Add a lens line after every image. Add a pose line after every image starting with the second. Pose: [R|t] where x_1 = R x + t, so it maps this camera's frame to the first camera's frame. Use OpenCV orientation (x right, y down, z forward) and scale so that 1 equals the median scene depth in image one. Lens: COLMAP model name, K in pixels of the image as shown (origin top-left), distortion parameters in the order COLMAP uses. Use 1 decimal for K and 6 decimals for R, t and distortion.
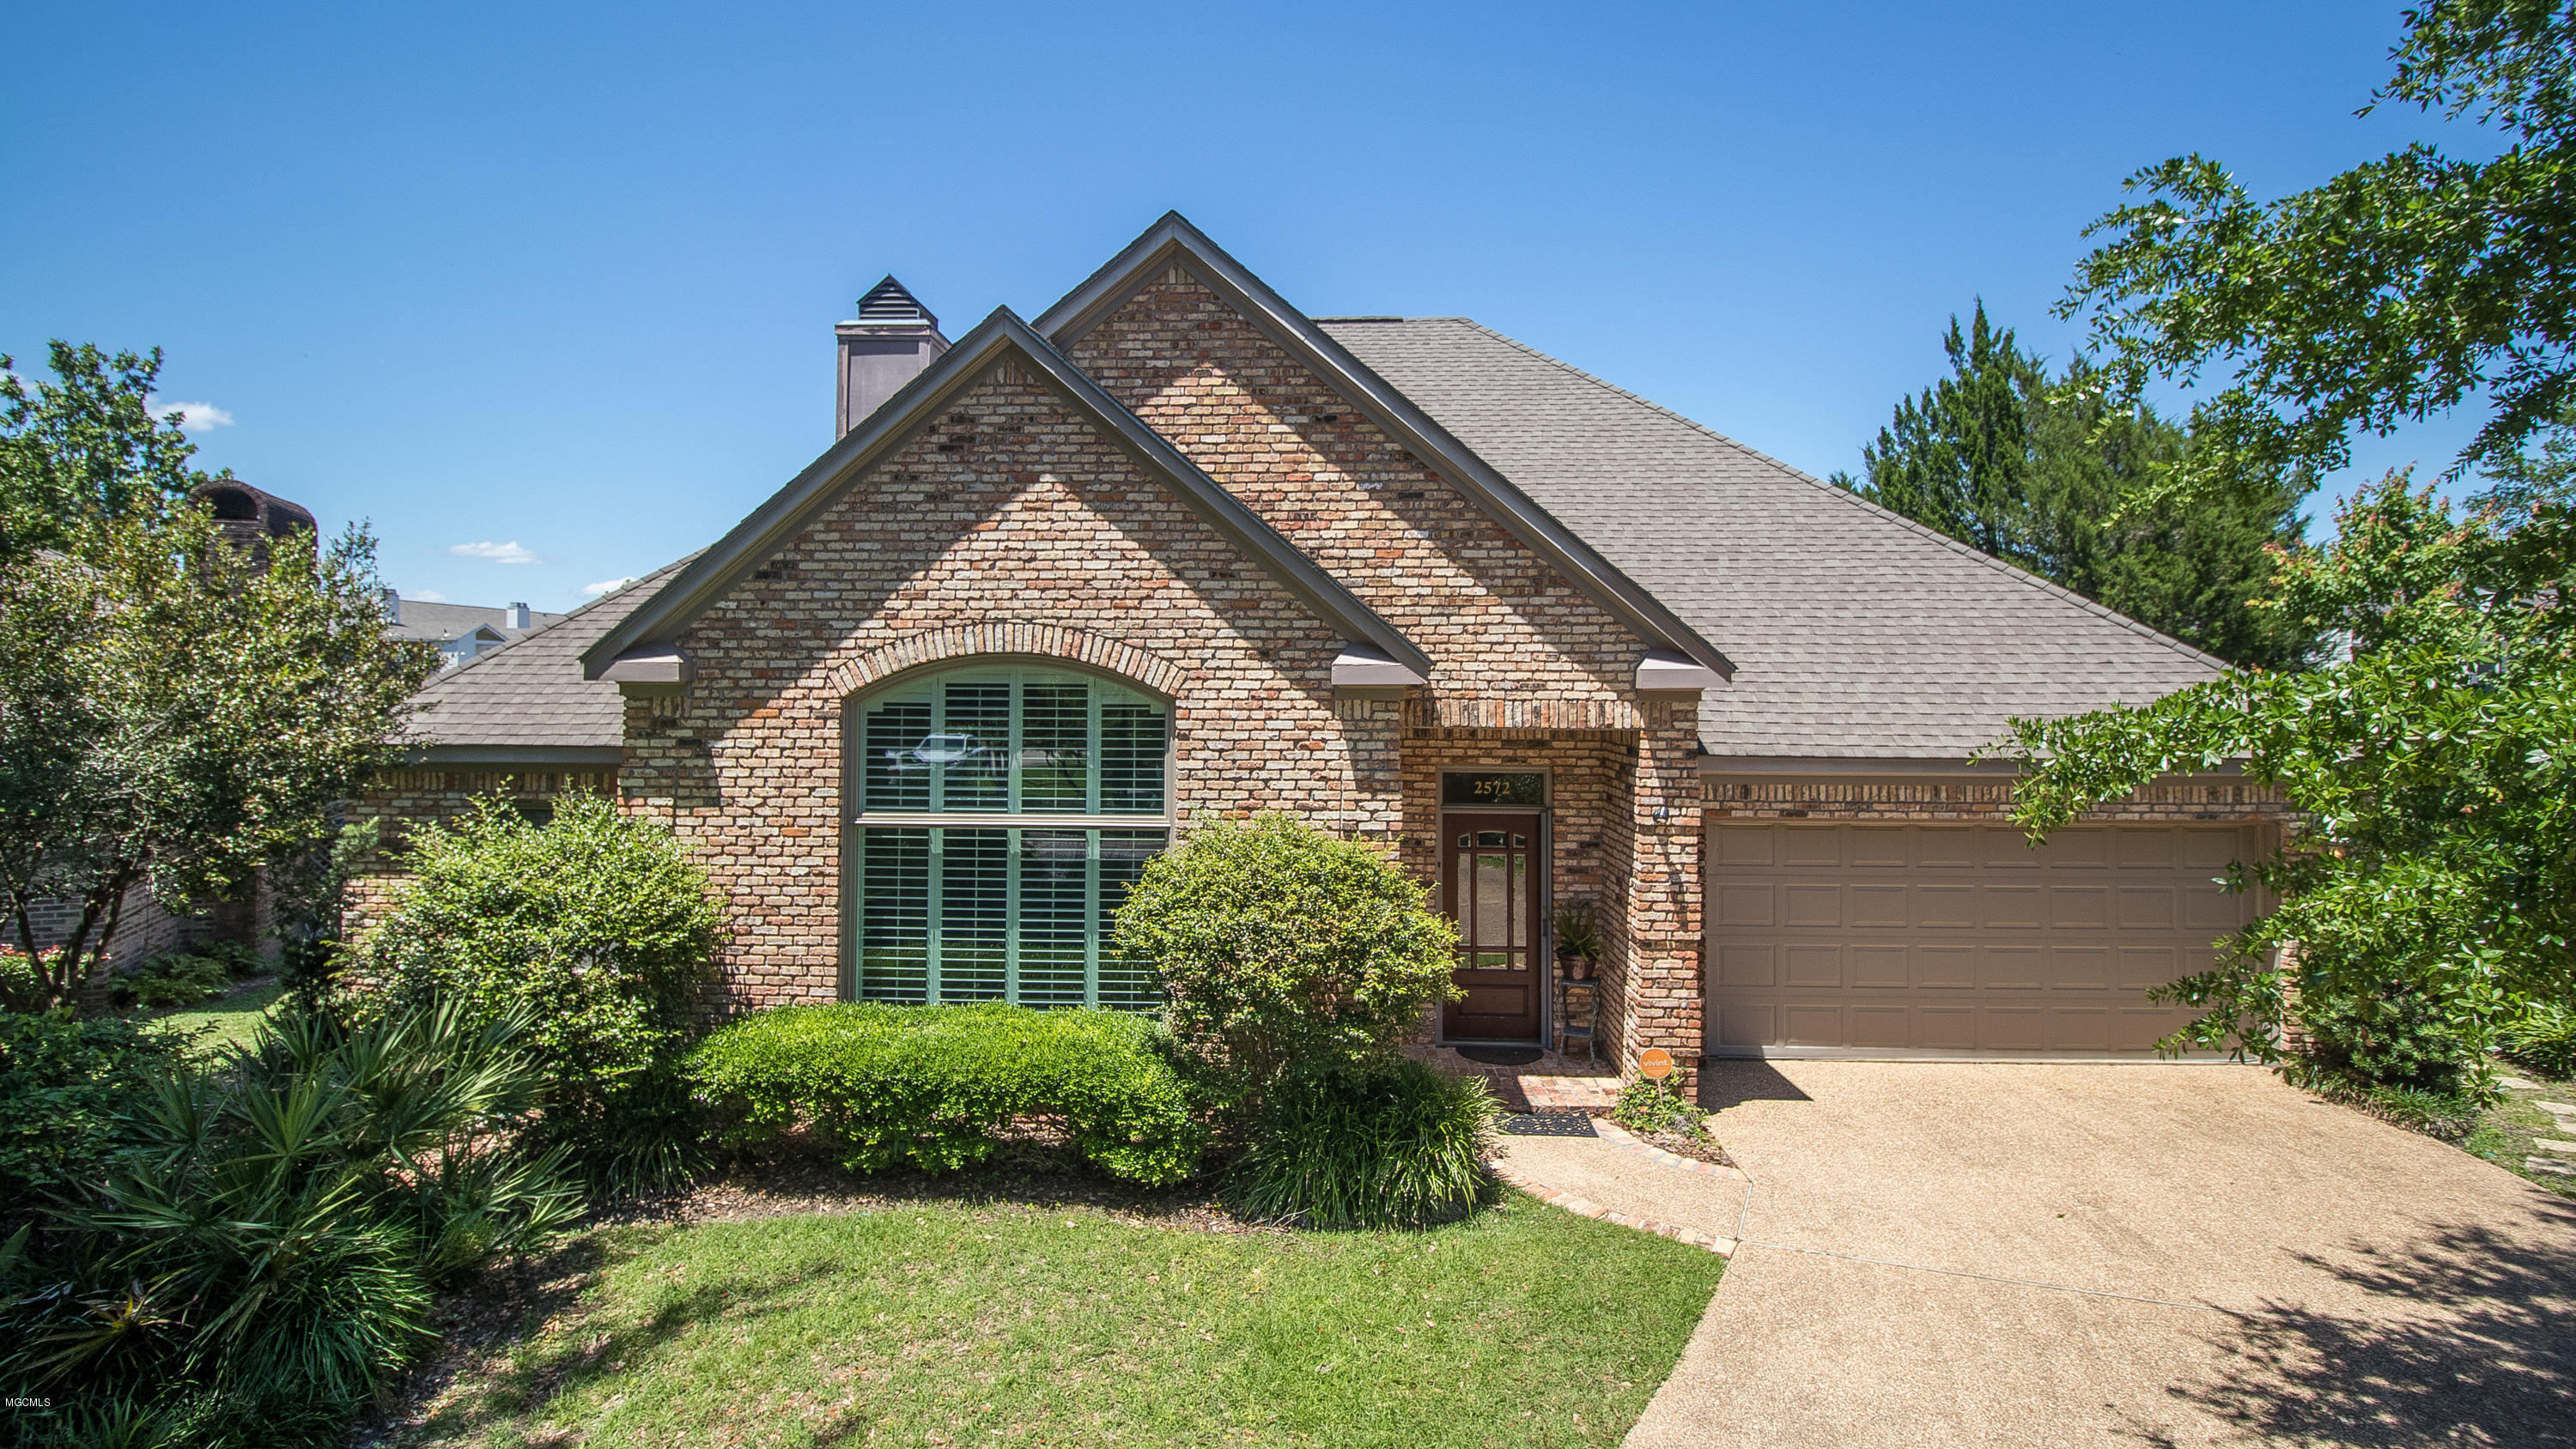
lens RADIAL K [[1214.3, 0, 1307.9], [0, 1214.3, 688.4], [0, 0, 1]] dist [-0.003786, -0.004905]
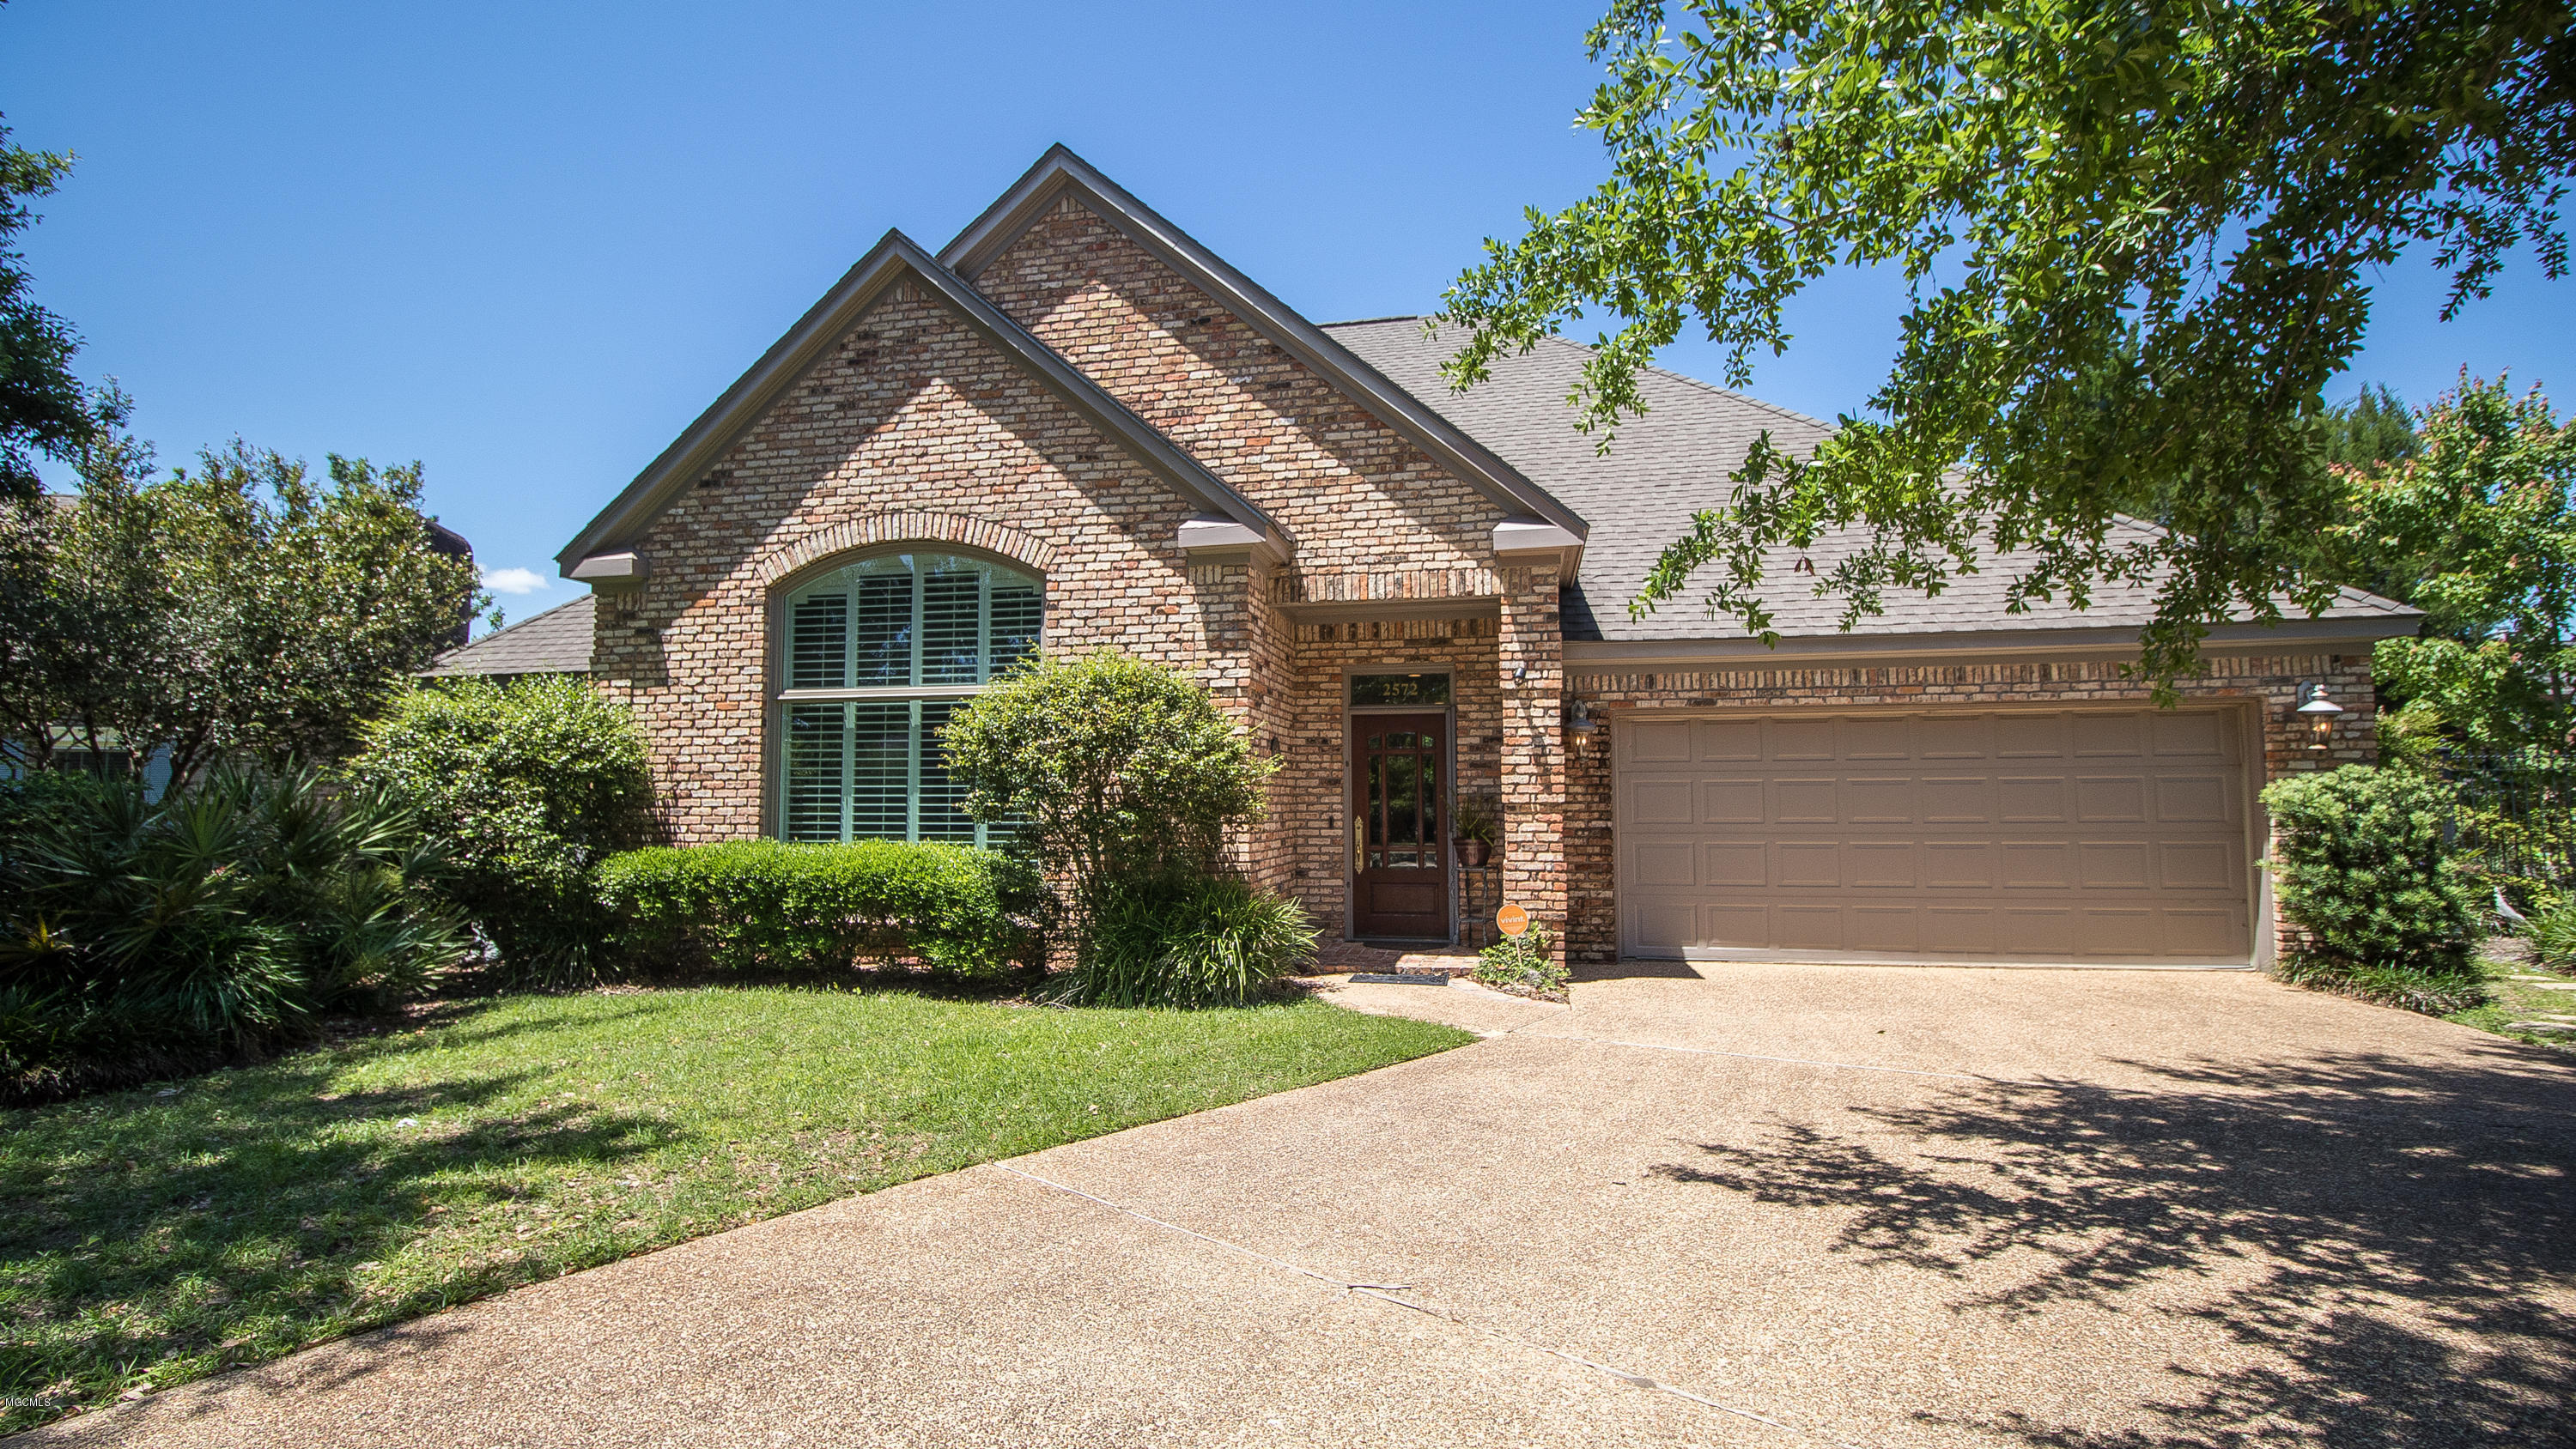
lens RADIAL K [[1214.3, 0, 1310.6], [0, 1214.3, 758.1], [0, 0, 1]] dist [-0.003786, -0.004905]
pose [[0.985771, -0.020064, -0.166895, 0.289349], [0.012248, 0.998785, -0.047732, 0.219708], [0.167650, 0.045009, 0.984819, -0.016149]]
